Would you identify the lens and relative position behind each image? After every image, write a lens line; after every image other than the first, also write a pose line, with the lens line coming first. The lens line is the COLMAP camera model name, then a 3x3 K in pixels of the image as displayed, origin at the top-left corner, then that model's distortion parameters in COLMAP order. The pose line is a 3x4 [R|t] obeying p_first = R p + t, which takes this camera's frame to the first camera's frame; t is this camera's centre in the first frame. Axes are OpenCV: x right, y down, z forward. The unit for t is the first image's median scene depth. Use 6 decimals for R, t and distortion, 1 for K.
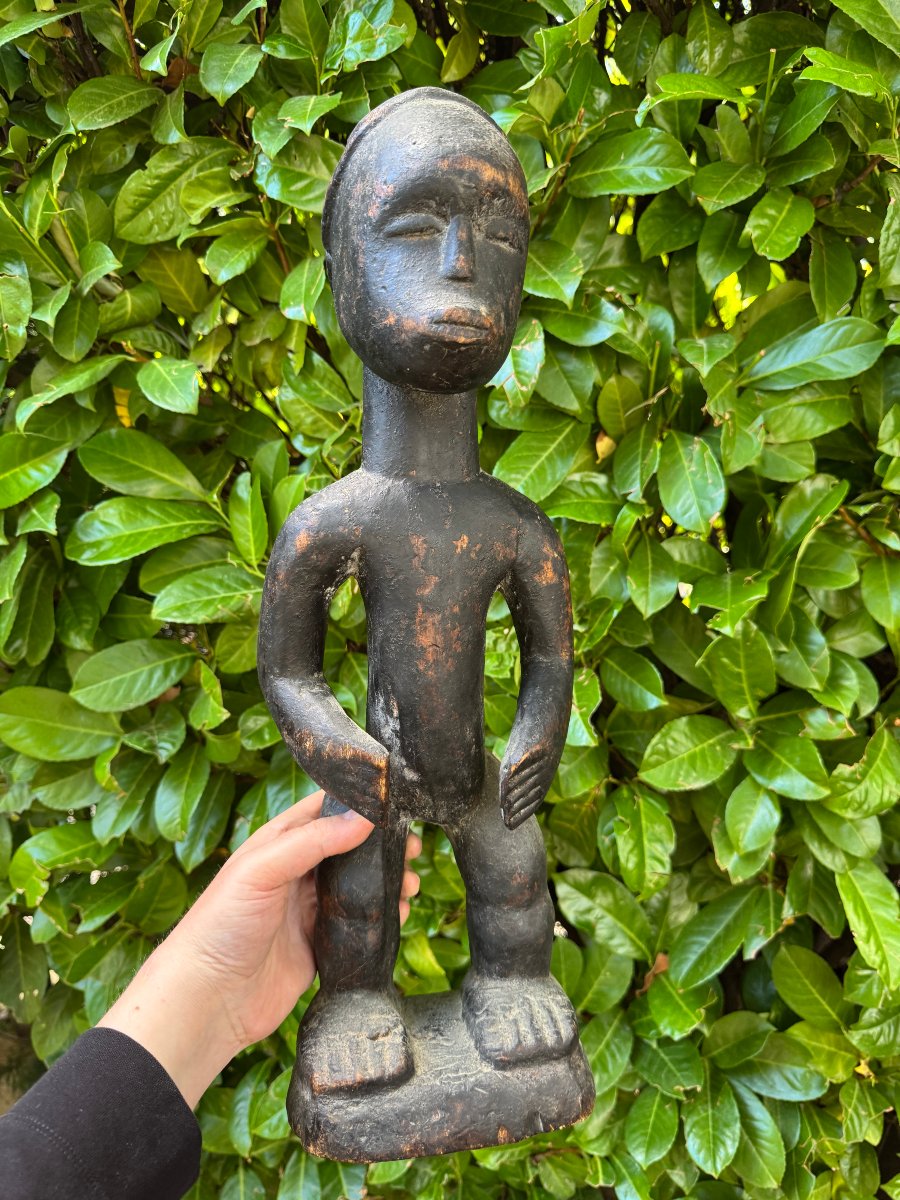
lens RADIAL K [[819.7, 0, 446.5], [0, 819.7, 601.4], [0, 0, 1]] dist [-0.027784, -0.000673]
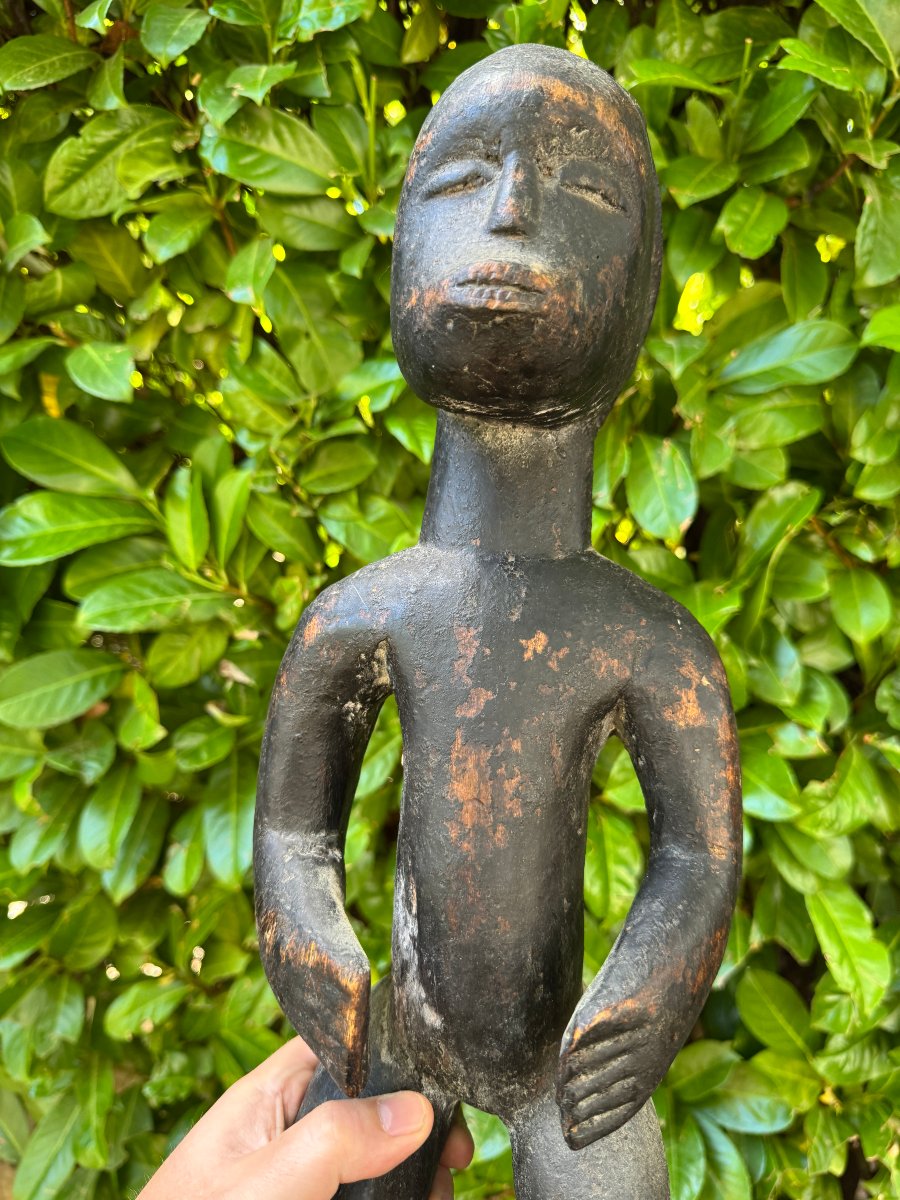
lens RADIAL K [[819.7, 0, 446.2], [0, 819.7, 603.8], [0, 0, 1]] dist [-0.027784, -0.000673]
pose [[0.997712, 0.008659, 0.067045, -0.012693], [-0.007633, 0.999850, -0.015548, 0.007070], [-0.067169, 0.015000, 0.997629, 0.064543]]
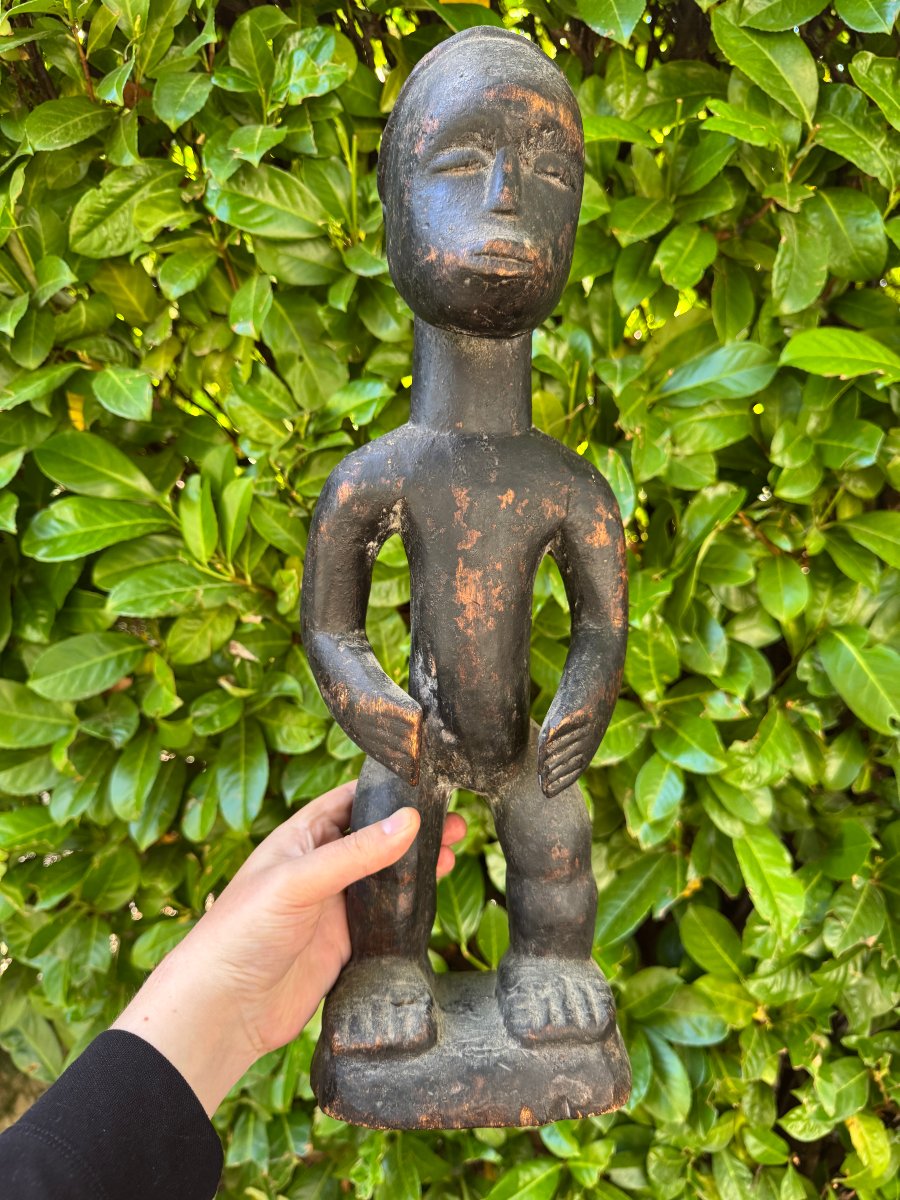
lens RADIAL K [[819.7, 0, 440.6], [0, 819.7, 606.4], [0, 0, 1]] dist [-0.027784, -0.000673]
pose [[0.997855, -0.000919, 0.065463, 0.002795], [-0.000260, 0.999838, 0.018005, -0.006557], [-0.065469, -0.017983, 0.997693, -0.091125]]
